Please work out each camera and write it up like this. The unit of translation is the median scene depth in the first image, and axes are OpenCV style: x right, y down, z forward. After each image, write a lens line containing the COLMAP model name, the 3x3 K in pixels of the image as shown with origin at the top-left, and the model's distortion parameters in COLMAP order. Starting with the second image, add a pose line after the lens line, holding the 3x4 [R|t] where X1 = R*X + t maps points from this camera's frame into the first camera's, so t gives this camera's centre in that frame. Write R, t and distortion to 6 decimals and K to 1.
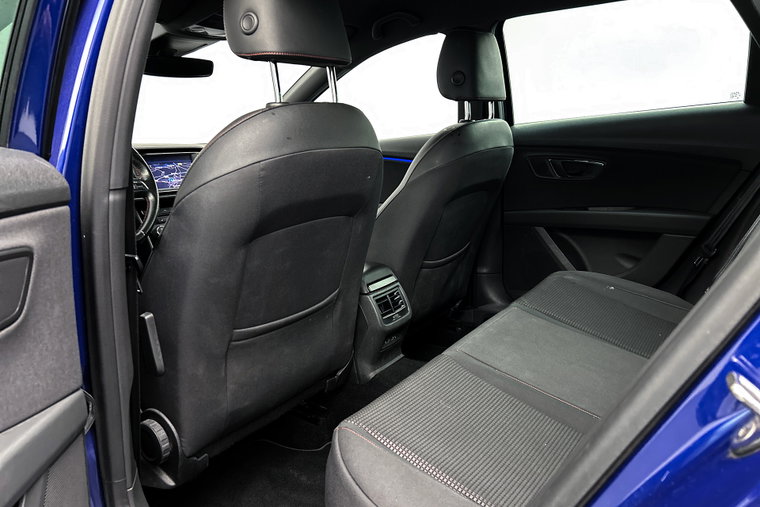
lens RADIAL K [[568.9, 0, 385.7], [0, 568.9, 257.9], [0, 0, 1]] dist [0.053728, -0.065431]
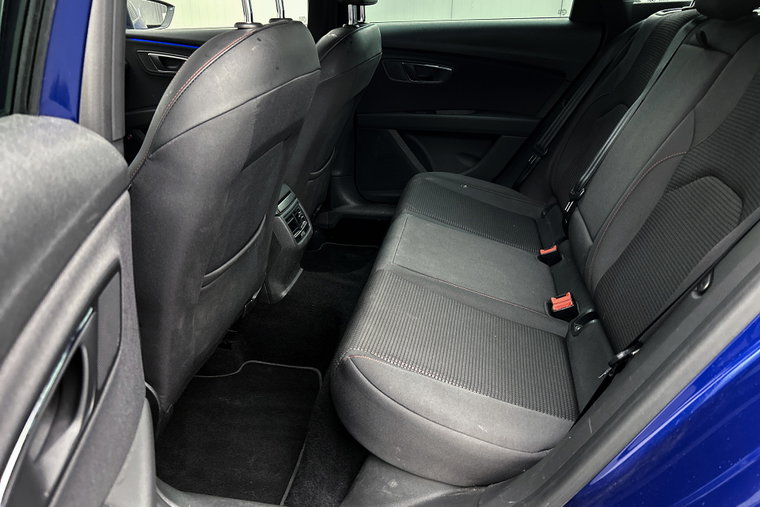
lens RADIAL K [[568.9, 0, 388.4], [0, 568.9, 258.5], [0, 0, 1]] dist [0.053728, -0.065431]
pose [[0.909627, -0.117755, 0.398386, -0.241960], [0.033844, 0.976803, 0.211447, -0.059572], [-0.414044, -0.178855, 0.892513, 0.033310]]
